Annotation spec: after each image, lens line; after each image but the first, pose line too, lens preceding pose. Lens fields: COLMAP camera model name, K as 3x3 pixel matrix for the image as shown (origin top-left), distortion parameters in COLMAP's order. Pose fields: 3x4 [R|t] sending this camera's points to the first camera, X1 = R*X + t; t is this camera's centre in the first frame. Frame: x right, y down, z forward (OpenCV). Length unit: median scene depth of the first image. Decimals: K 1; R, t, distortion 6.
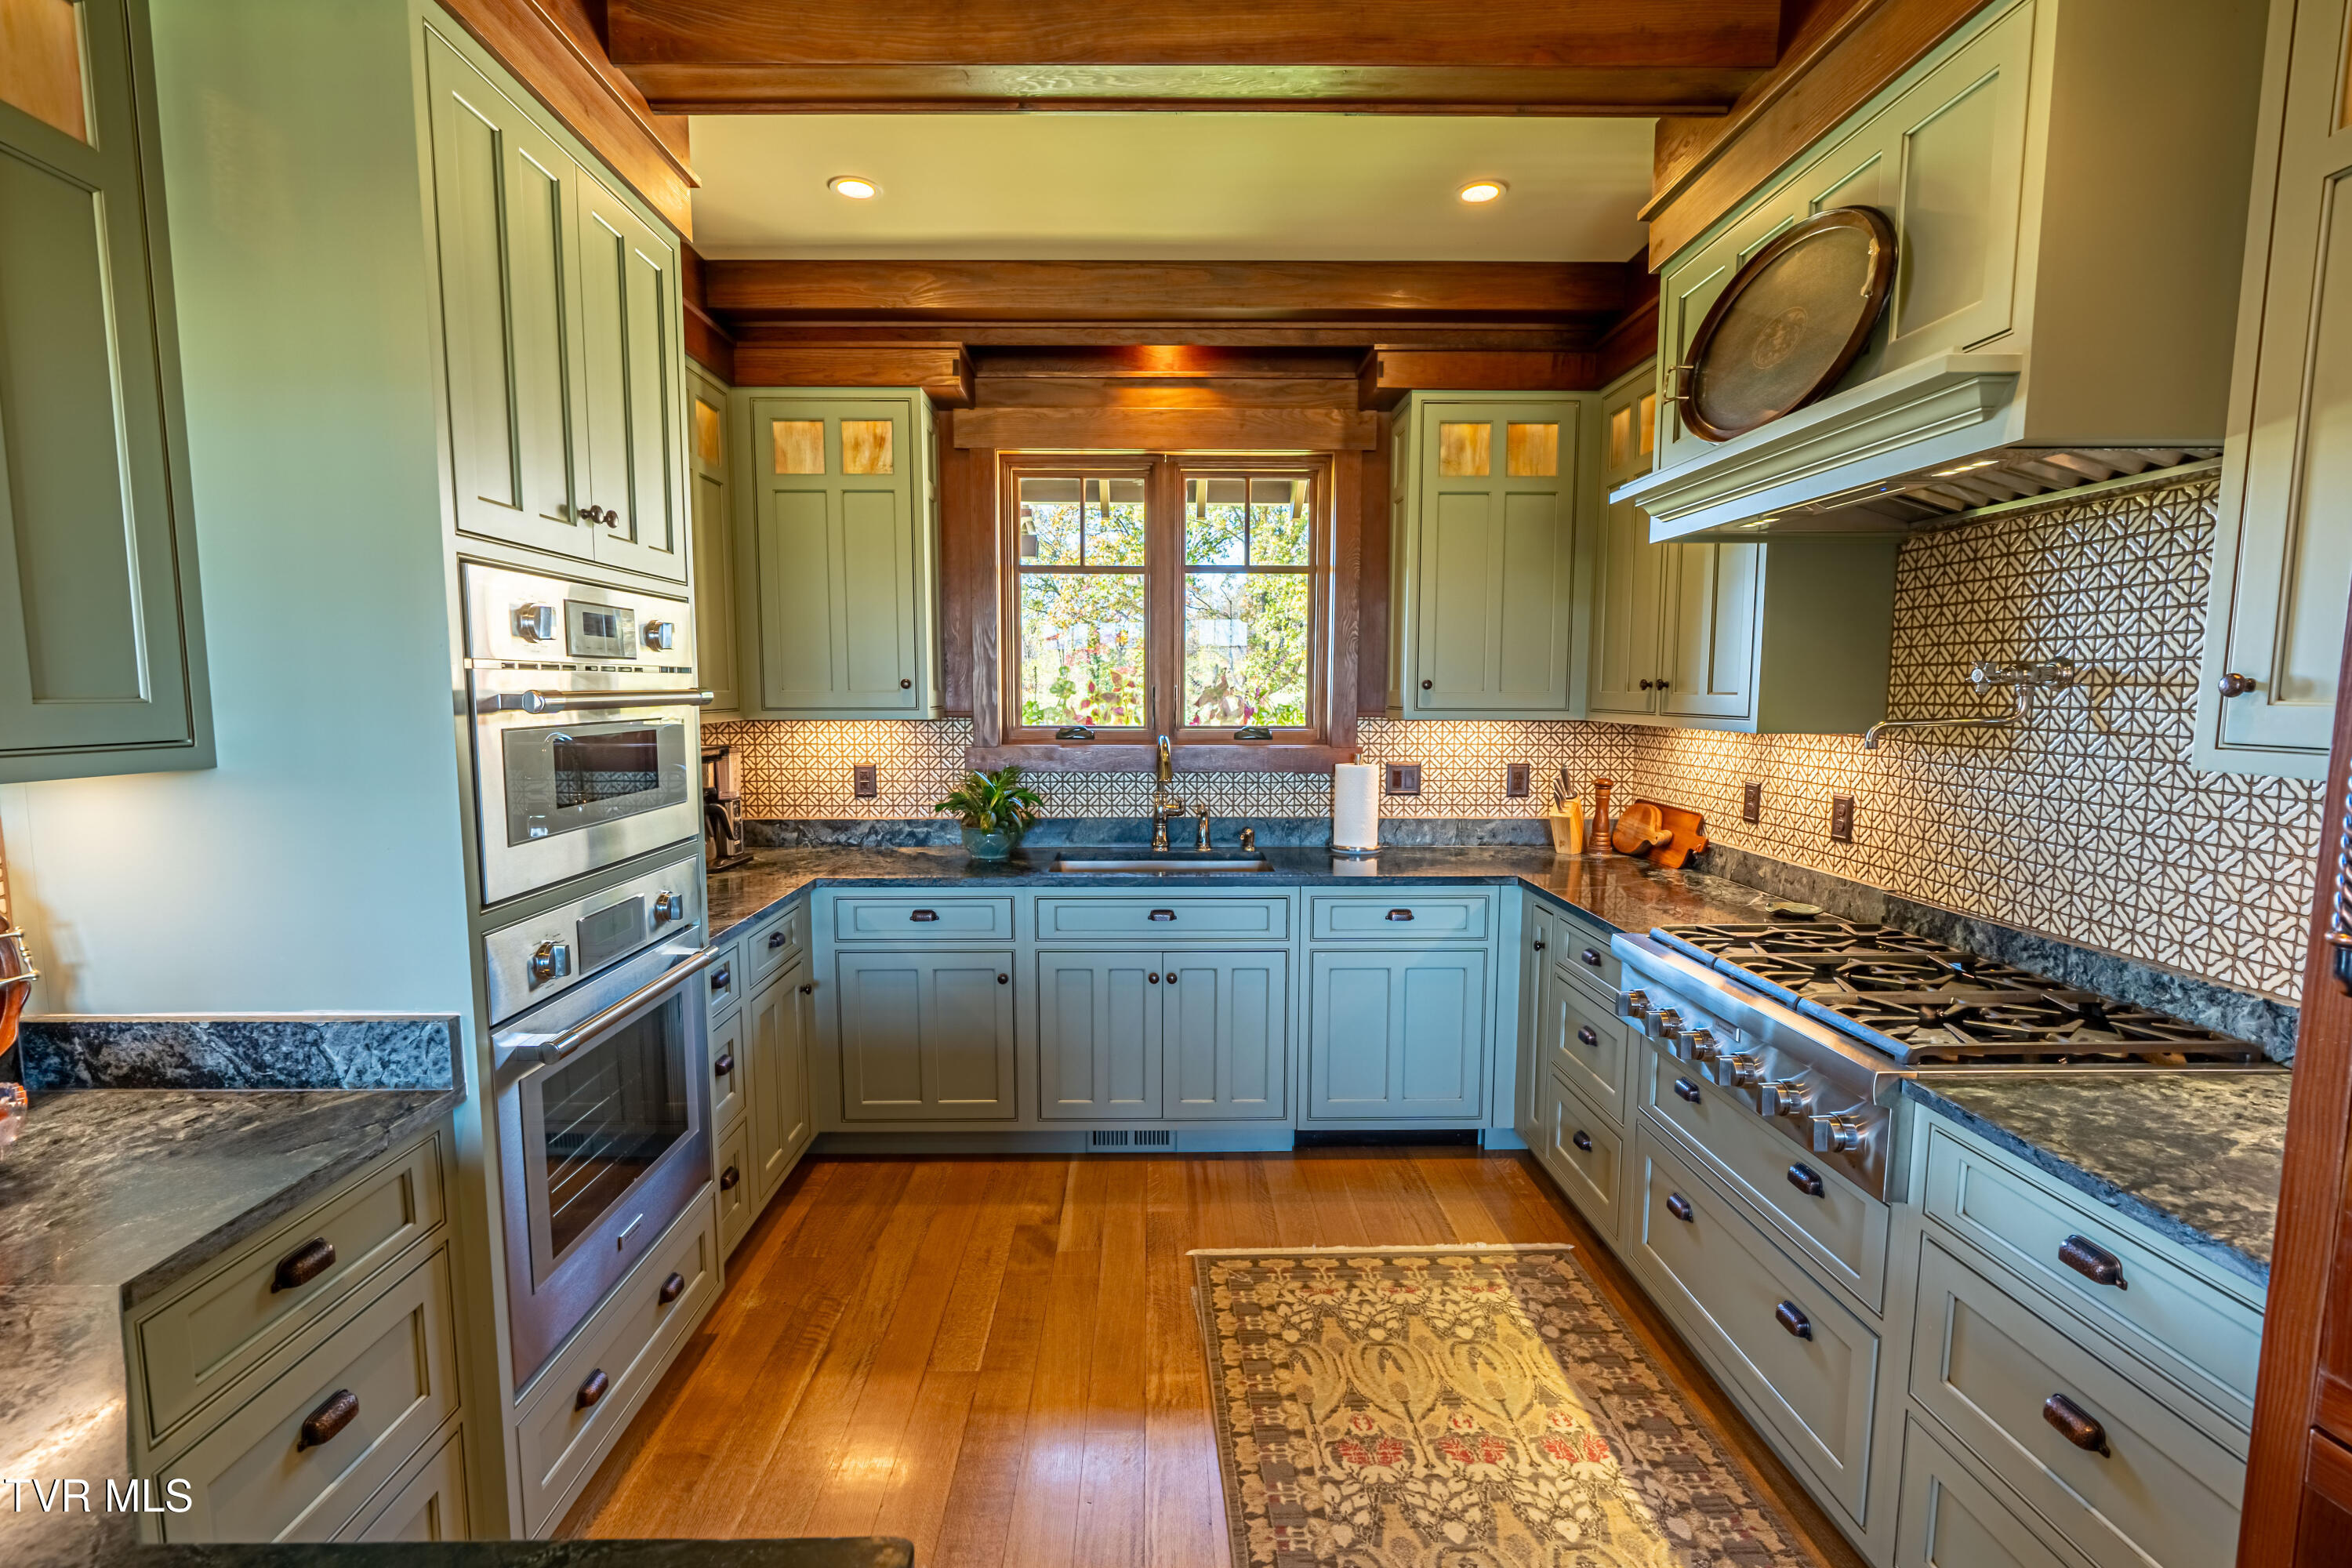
lens RADIAL K [[1085.1, 0, 1169.0], [0, 1085.1, 792.8], [0, 0, 1]] dist [0.000466, 0.000558]
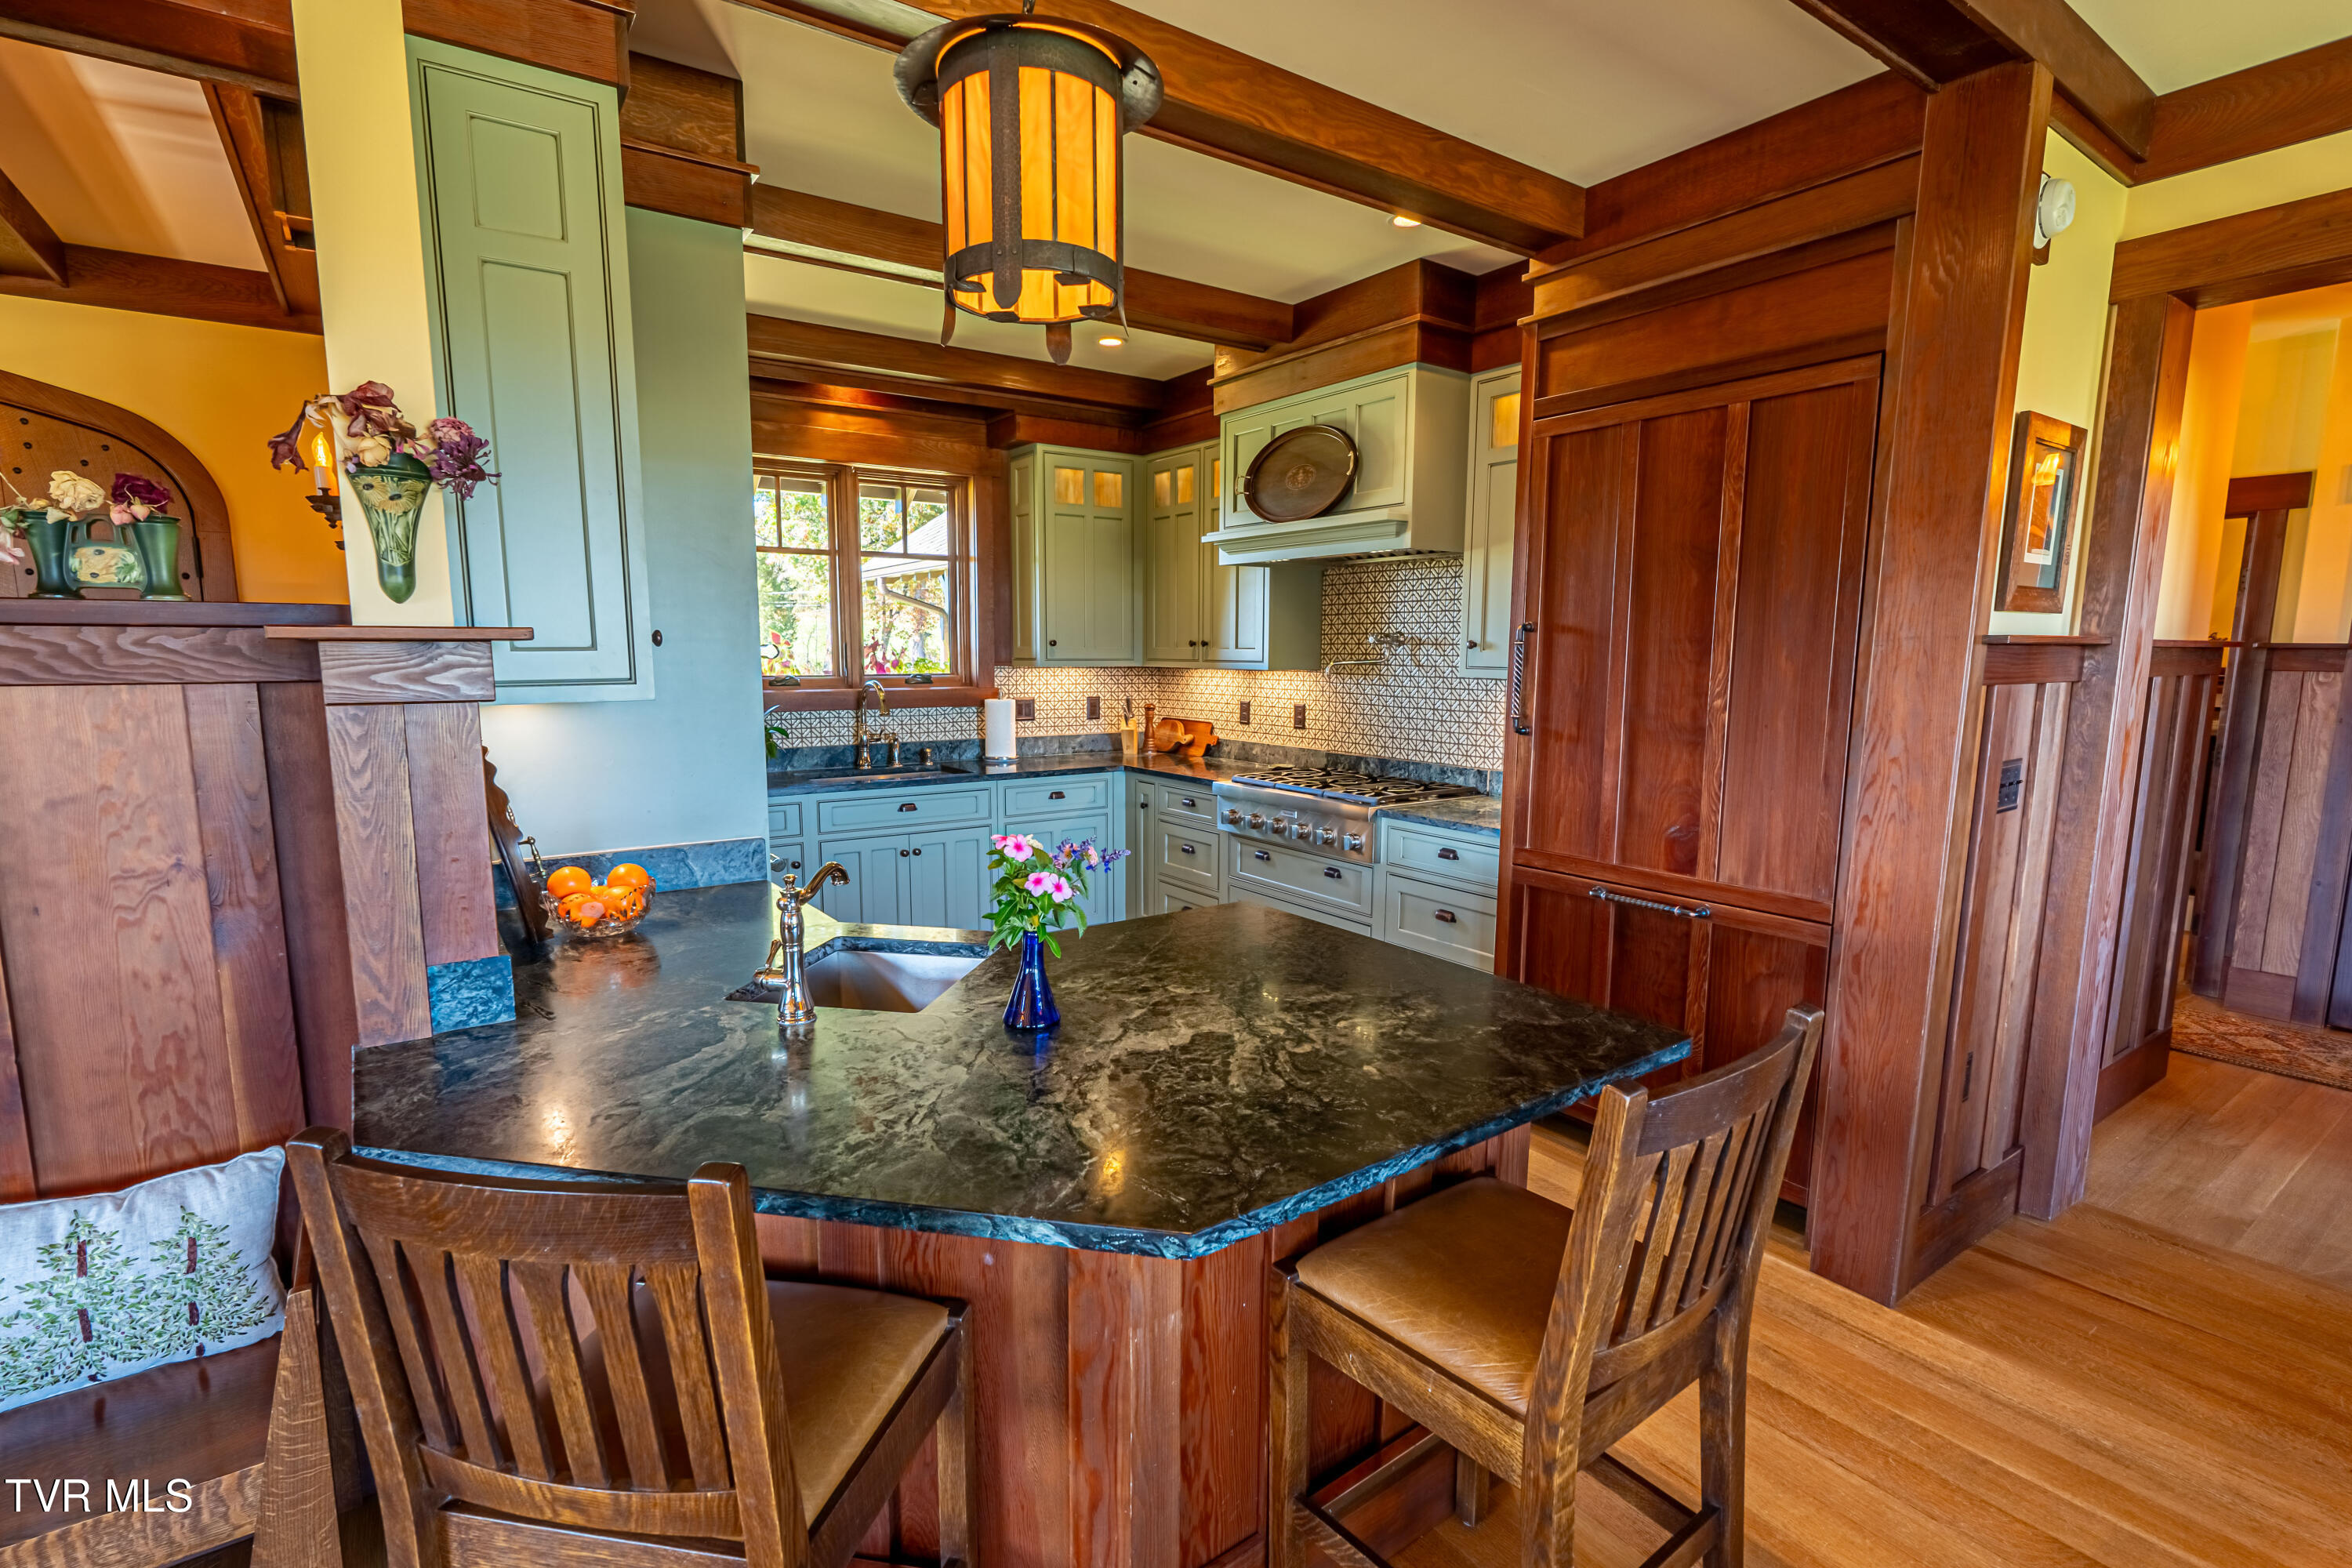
lens RADIAL K [[1085.1, 0, 1181.4], [0, 1085.1, 790.8], [0, 0, 1]] dist [0.000466, 0.000558]
pose [[0.831775, -0.072967, 0.550296, -0.456090], [0.052480, 0.997220, 0.052903, 0.033289], [-0.552626, -0.015124, 0.833292, -0.344815]]
